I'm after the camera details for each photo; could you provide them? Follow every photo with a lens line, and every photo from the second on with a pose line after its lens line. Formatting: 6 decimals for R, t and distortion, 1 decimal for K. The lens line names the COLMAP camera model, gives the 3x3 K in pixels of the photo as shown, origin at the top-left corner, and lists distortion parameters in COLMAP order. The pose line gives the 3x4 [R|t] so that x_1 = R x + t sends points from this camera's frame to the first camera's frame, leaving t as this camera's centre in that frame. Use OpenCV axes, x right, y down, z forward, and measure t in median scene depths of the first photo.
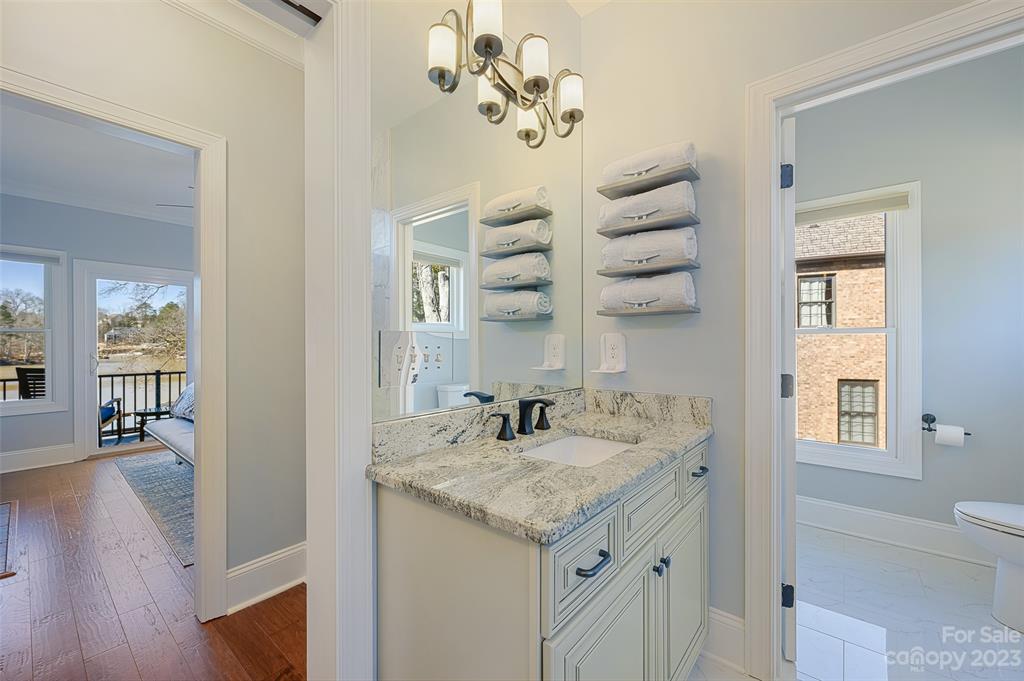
lens RADIAL K [[409.3, 0, 514.6], [0, 409.3, 340.1], [0, 0, 1]] dist [0.000896, -0.000211]
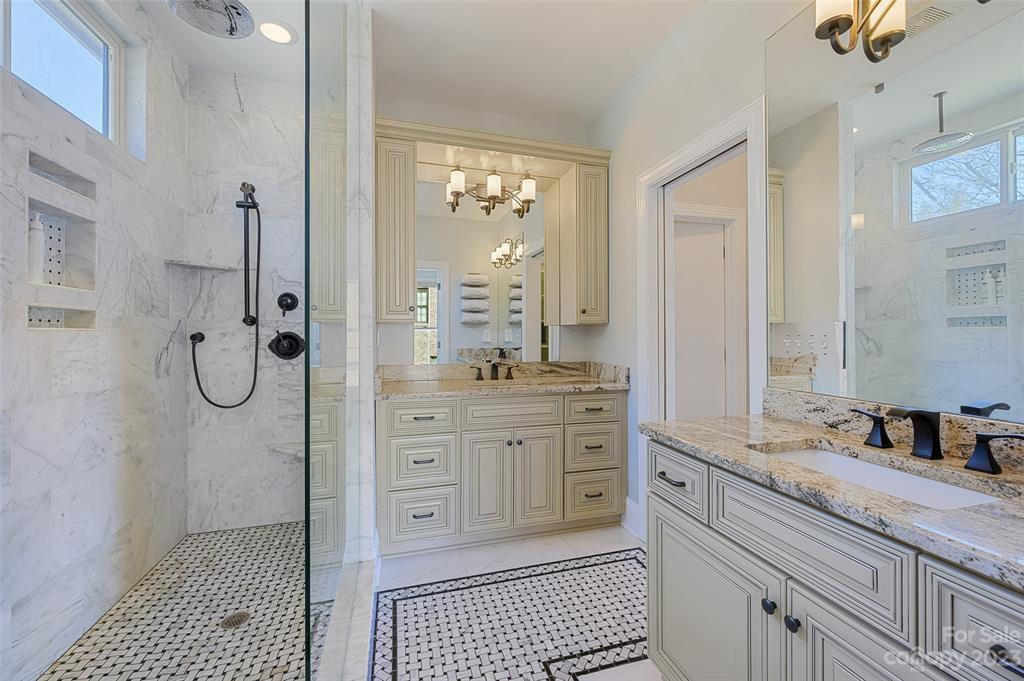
lens RADIAL K [[409.3, 0, 514.6], [0, 409.3, 335.3], [0, 0, 1]] dist [0.000896, -0.000211]
pose [[-0.567601, 0.008883, -0.823256, 1.209945], [0.007357, 0.999957, 0.005718, 0.004913], [0.823271, -0.002811, -0.567642, 0.957044]]
